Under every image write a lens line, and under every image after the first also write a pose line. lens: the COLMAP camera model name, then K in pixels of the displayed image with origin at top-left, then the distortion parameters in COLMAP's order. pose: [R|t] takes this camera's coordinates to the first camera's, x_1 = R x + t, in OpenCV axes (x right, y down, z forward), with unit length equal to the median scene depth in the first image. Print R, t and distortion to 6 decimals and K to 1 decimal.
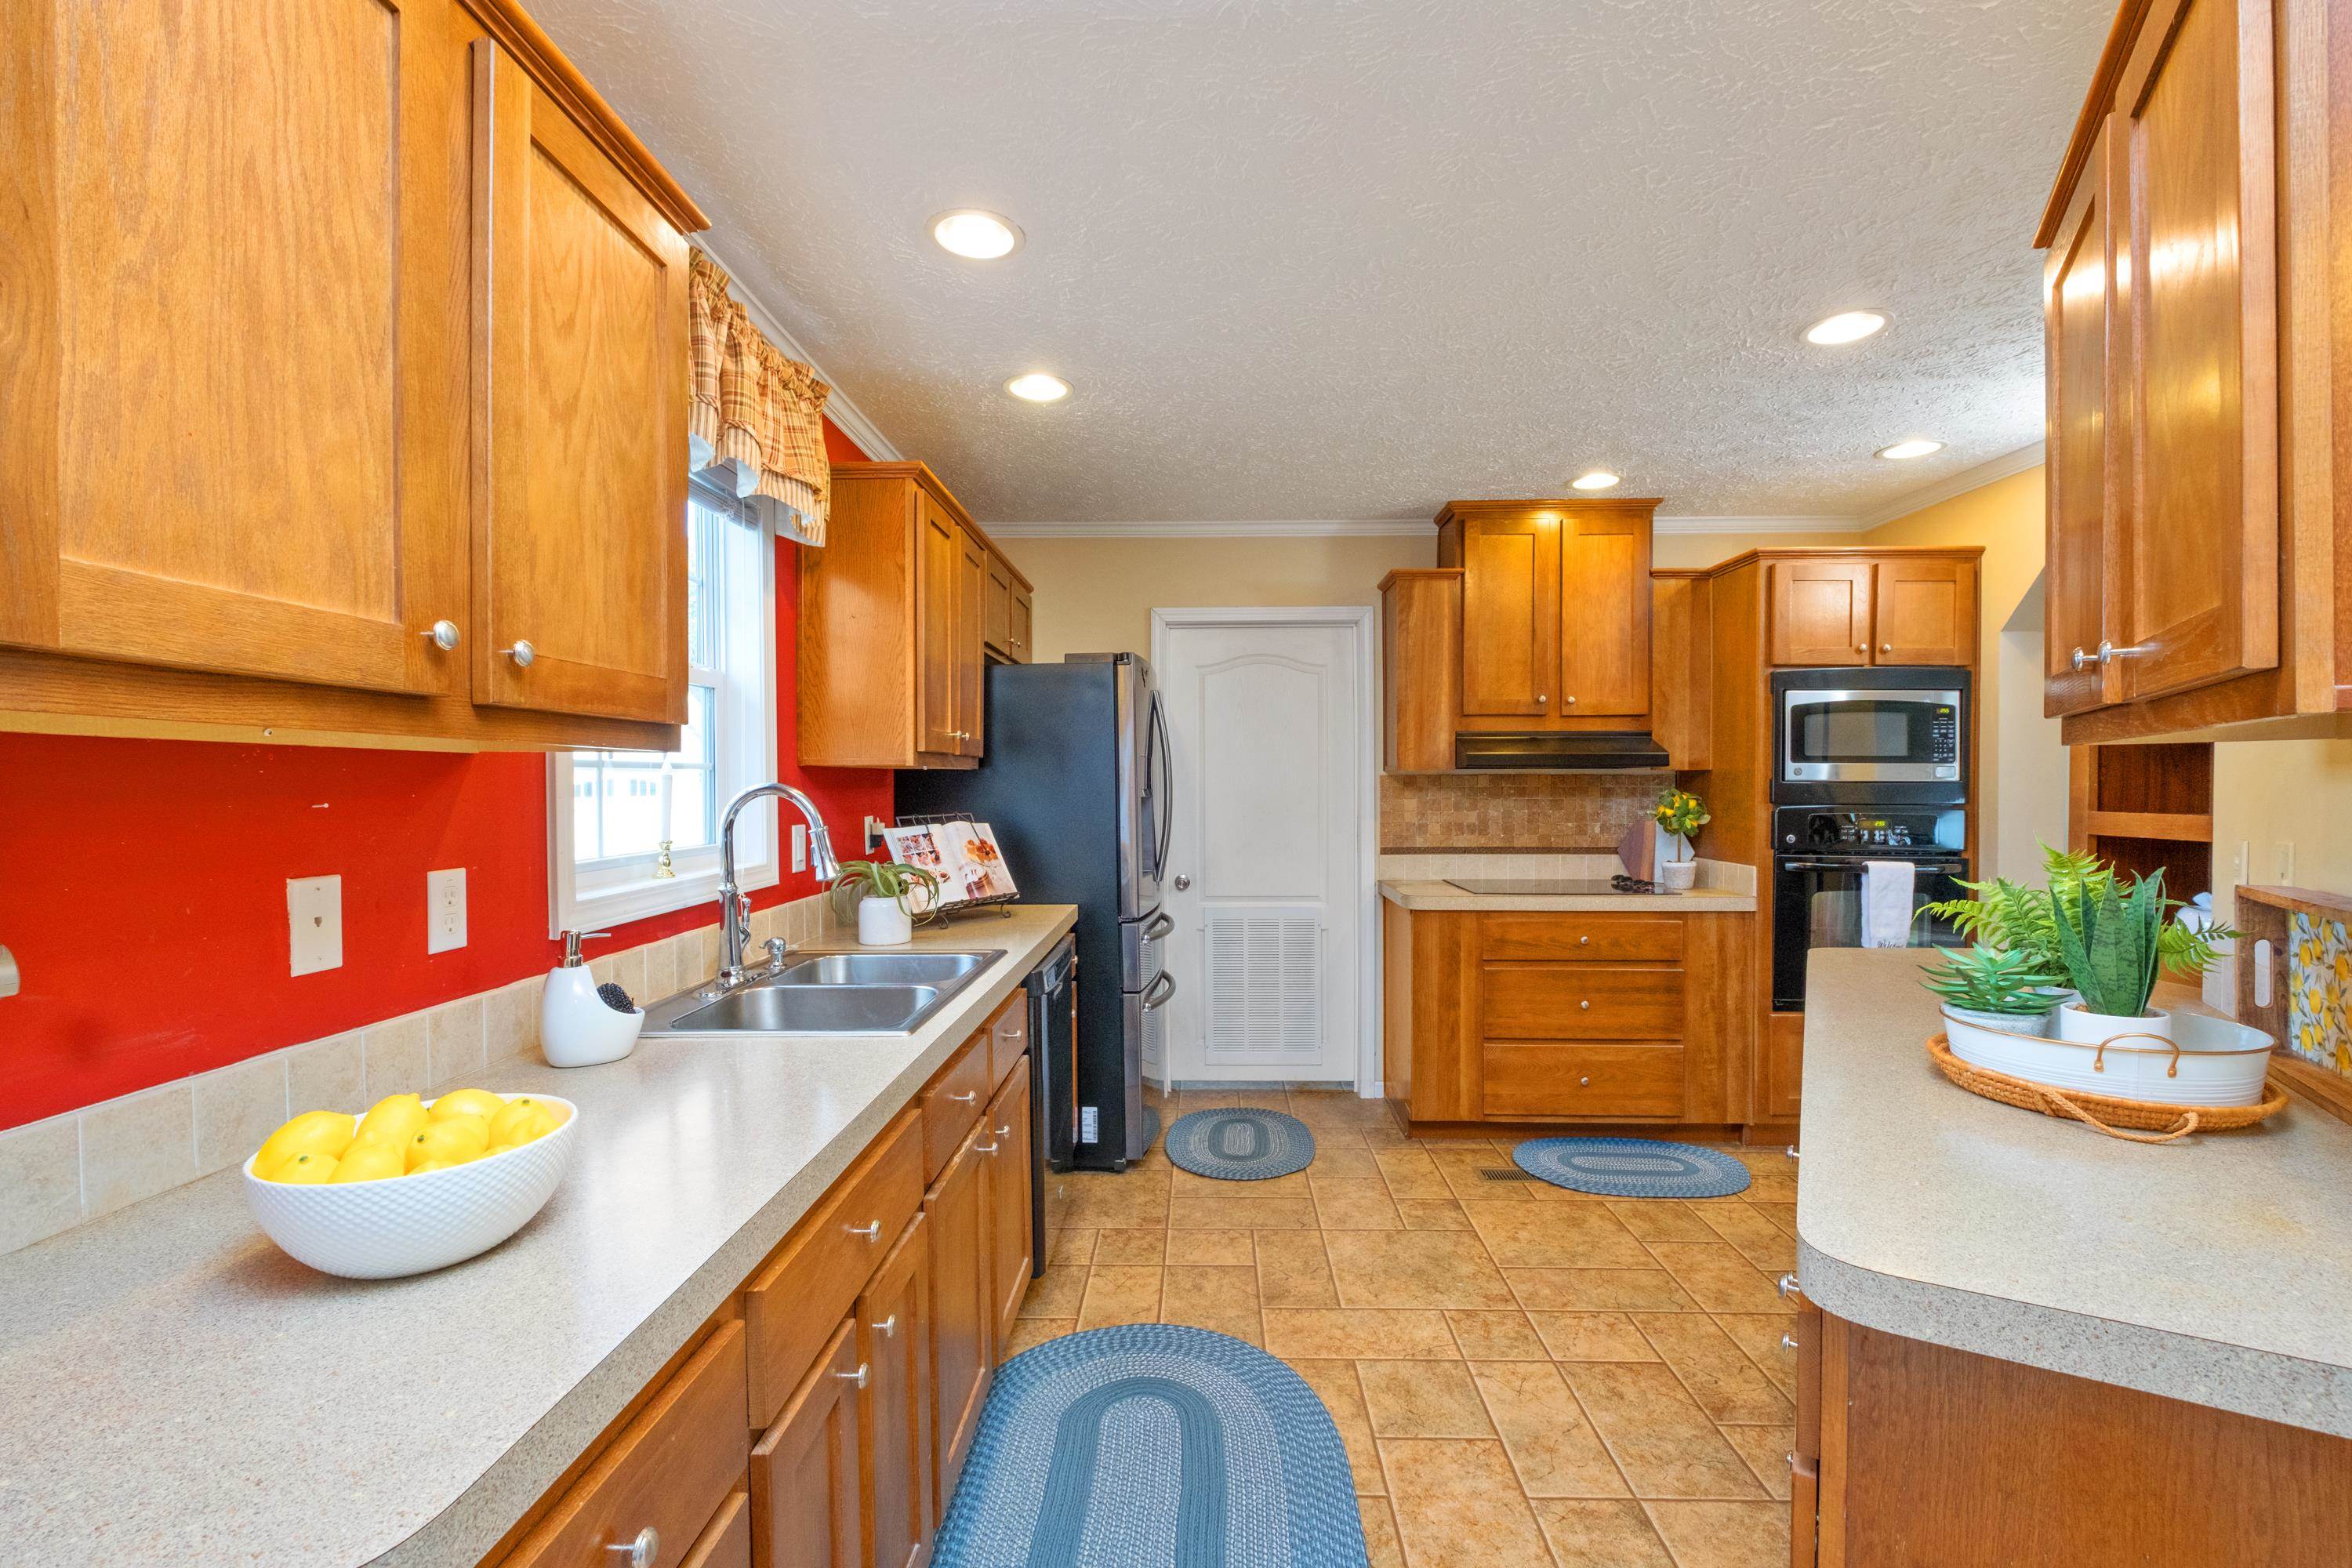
lens RADIAL K [[1025.9, 0, 1185.0], [0, 1025.9, 785.1], [0, 0, 1]] dist [0.000005, -0.000113]
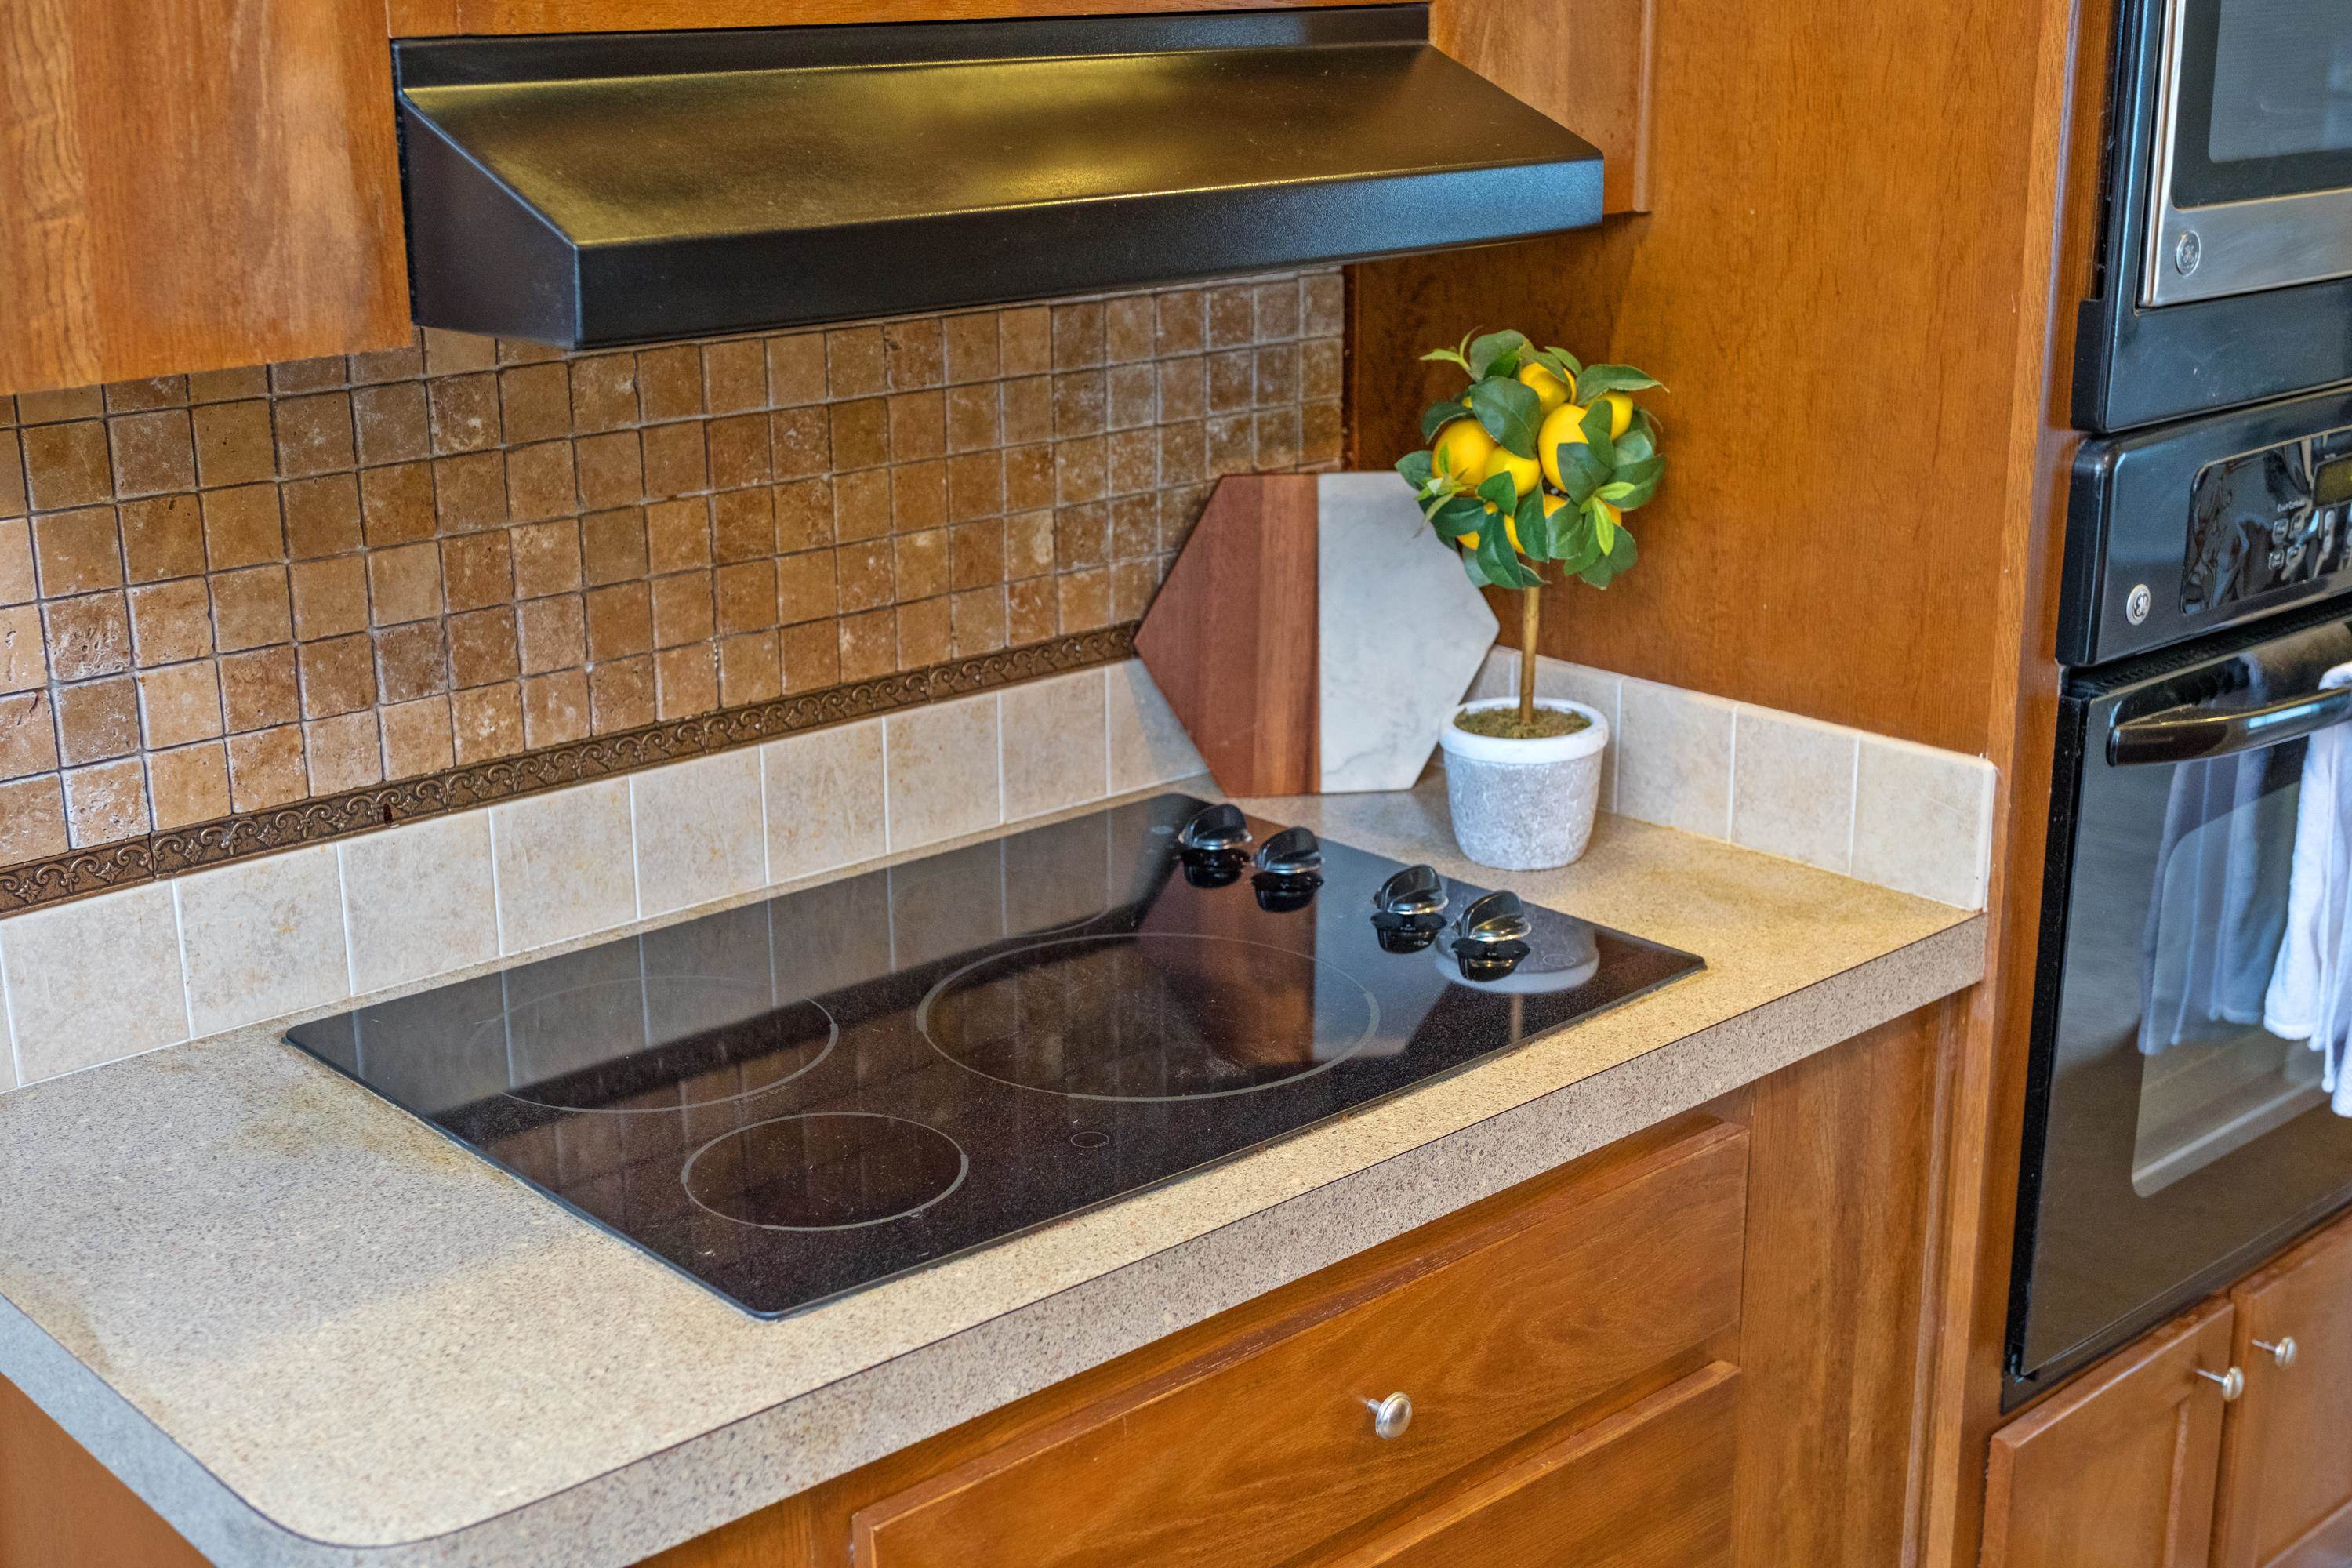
lens RADIAL K [[2924.8, 0, 1176.0], [0, 2924.8, 784.0], [0, 0, 1]] dist [0.005068, 0.006413]
pose [[0.725016, -0.198818, 0.659412, 0.071654], [0.008001, 0.959795, 0.280589, -0.060813], [-0.688686, -0.198156, 0.697457, 0.617458]]
